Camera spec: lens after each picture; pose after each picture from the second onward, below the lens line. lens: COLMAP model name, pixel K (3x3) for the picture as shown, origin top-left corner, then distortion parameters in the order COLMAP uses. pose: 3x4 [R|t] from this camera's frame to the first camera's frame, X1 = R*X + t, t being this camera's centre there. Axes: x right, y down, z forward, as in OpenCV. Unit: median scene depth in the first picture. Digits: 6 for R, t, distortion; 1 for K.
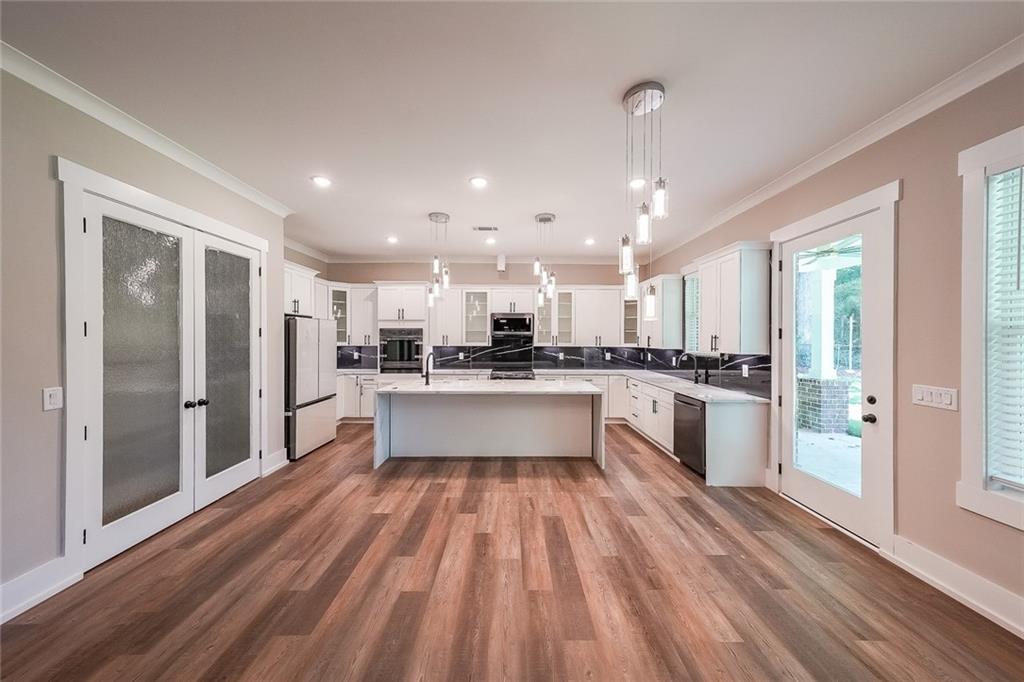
lens RADIAL K [[347.8, 0, 513.4], [0, 347.8, 338.6], [0, 0, 1]] dist [-0.000298, -0.000042]
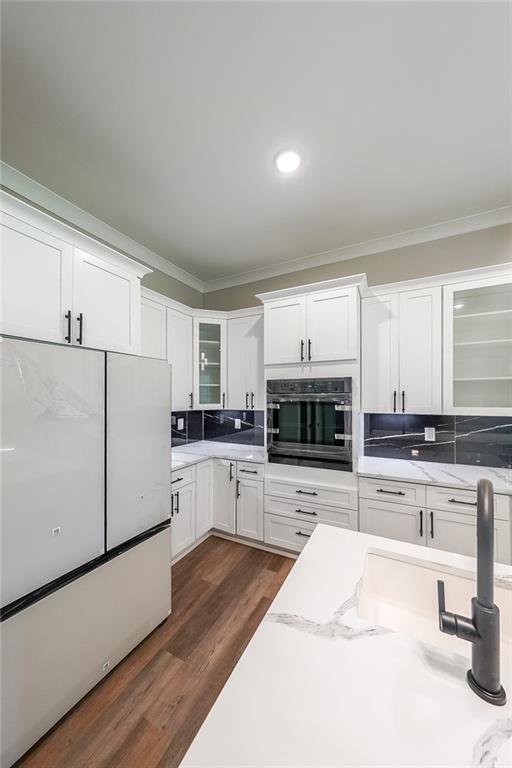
lens RADIAL K [[260.9, 0, 241.4], [0, 260.9, 395.6], [0, 0, 1]] dist [-0.000298, -0.000042]
pose [[0.872787, -0.006131, -0.488062, -0.218759], [0.002521, 0.999964, -0.008052, -0.001815], [0.488094, 0.005798, 0.872772, 0.620526]]
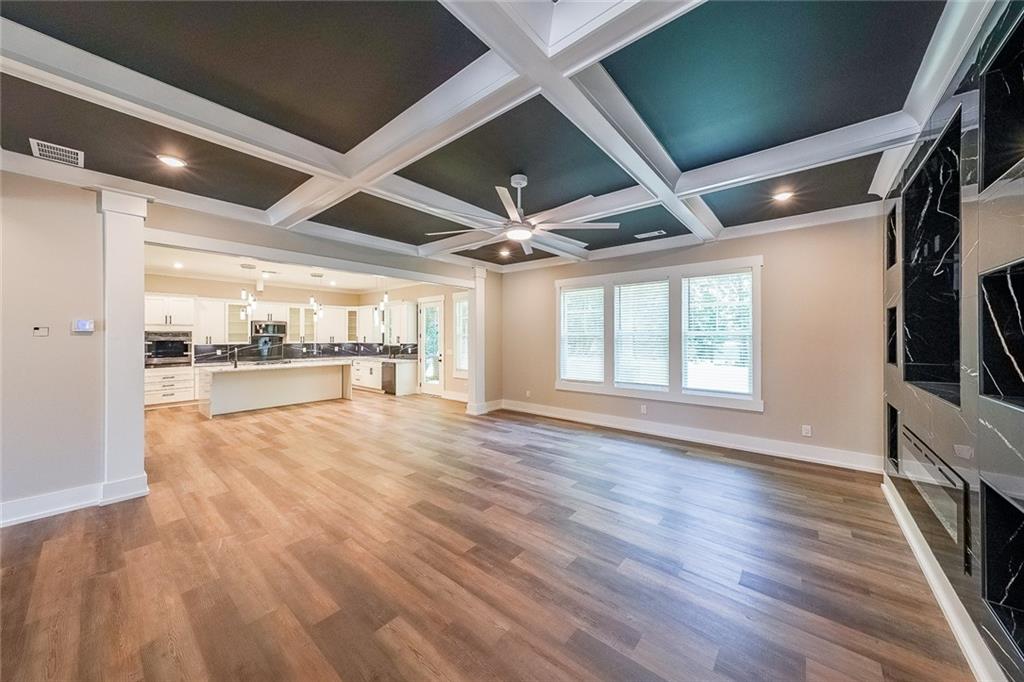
lens RADIAL K [[347.8, 0, 513.4], [0, 347.8, 338.6], [0, 0, 1]] dist [-0.000298, -0.000042]
pose [[0.650432, -0.010247, 0.759495, -0.462282], [0.006164, 0.999947, 0.008213, -0.005413], [-0.759539, -0.000660, 0.650461, -0.740257]]
